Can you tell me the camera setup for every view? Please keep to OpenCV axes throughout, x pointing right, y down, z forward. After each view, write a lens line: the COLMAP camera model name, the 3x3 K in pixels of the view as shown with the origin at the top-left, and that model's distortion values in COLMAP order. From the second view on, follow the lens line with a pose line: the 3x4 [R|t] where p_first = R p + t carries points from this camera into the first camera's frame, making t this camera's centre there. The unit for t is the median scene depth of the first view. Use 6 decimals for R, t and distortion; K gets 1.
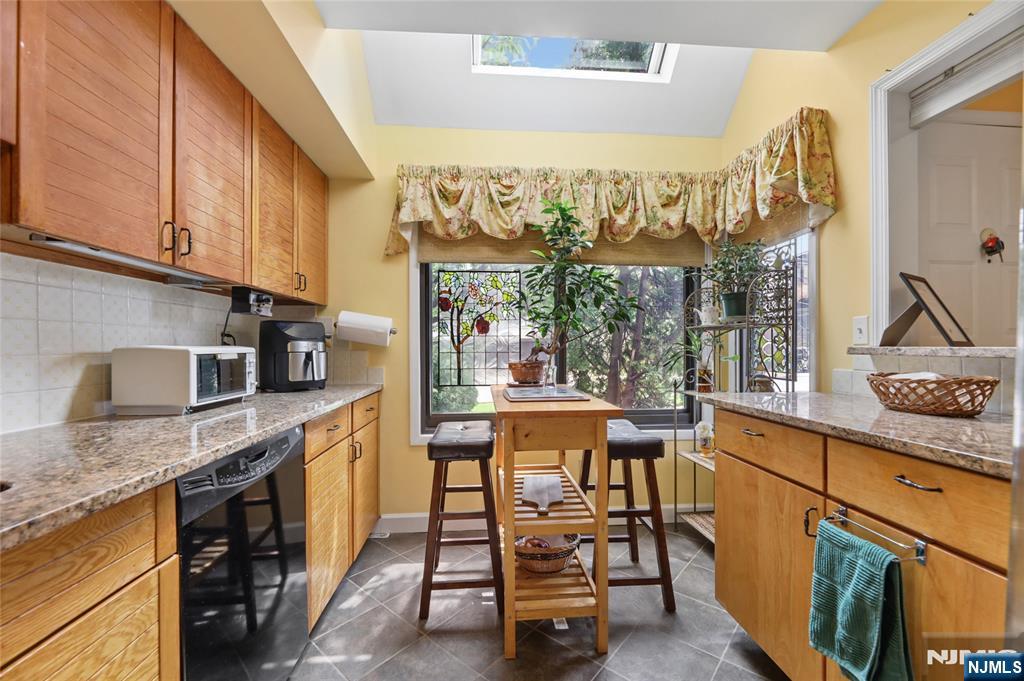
lens RADIAL K [[422.2, 0, 509.1], [0, 422.2, 327.6], [0, 0, 1]] dist [0.000289, -0.000238]
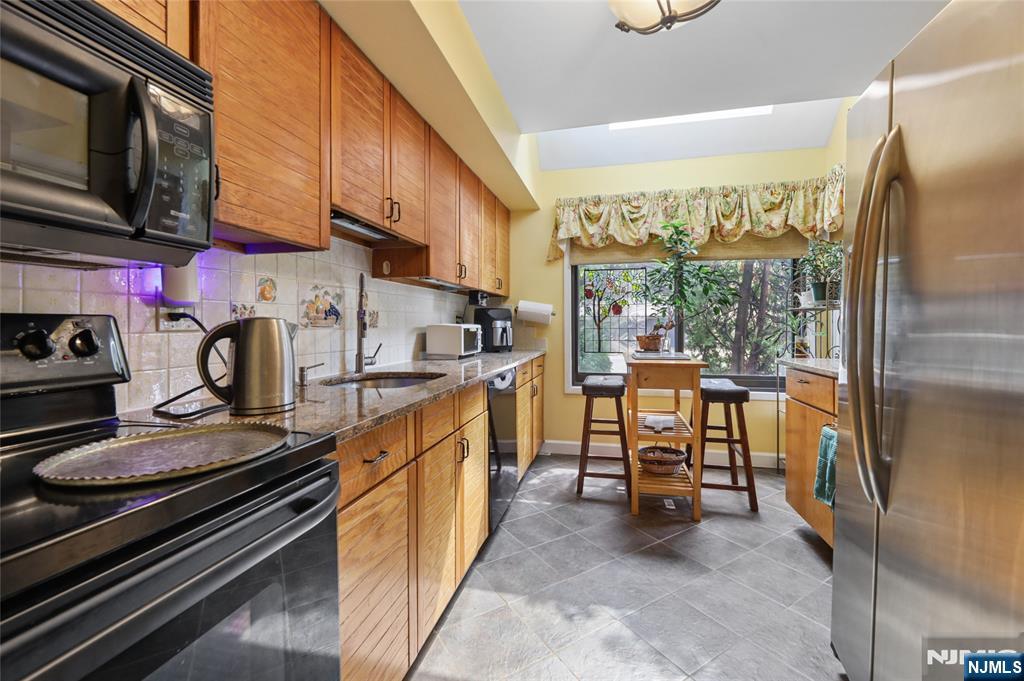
lens RADIAL K [[422.2, 0, 509.1], [0, 422.2, 327.6], [0, 0, 1]] dist [0.000289, -0.000238]
pose [[0.952668, 0.002761, -0.304001, 0.021993], [0.013470, 0.998593, 0.051280, -0.020689], [0.303715, -0.052948, 0.951291, -0.441161]]
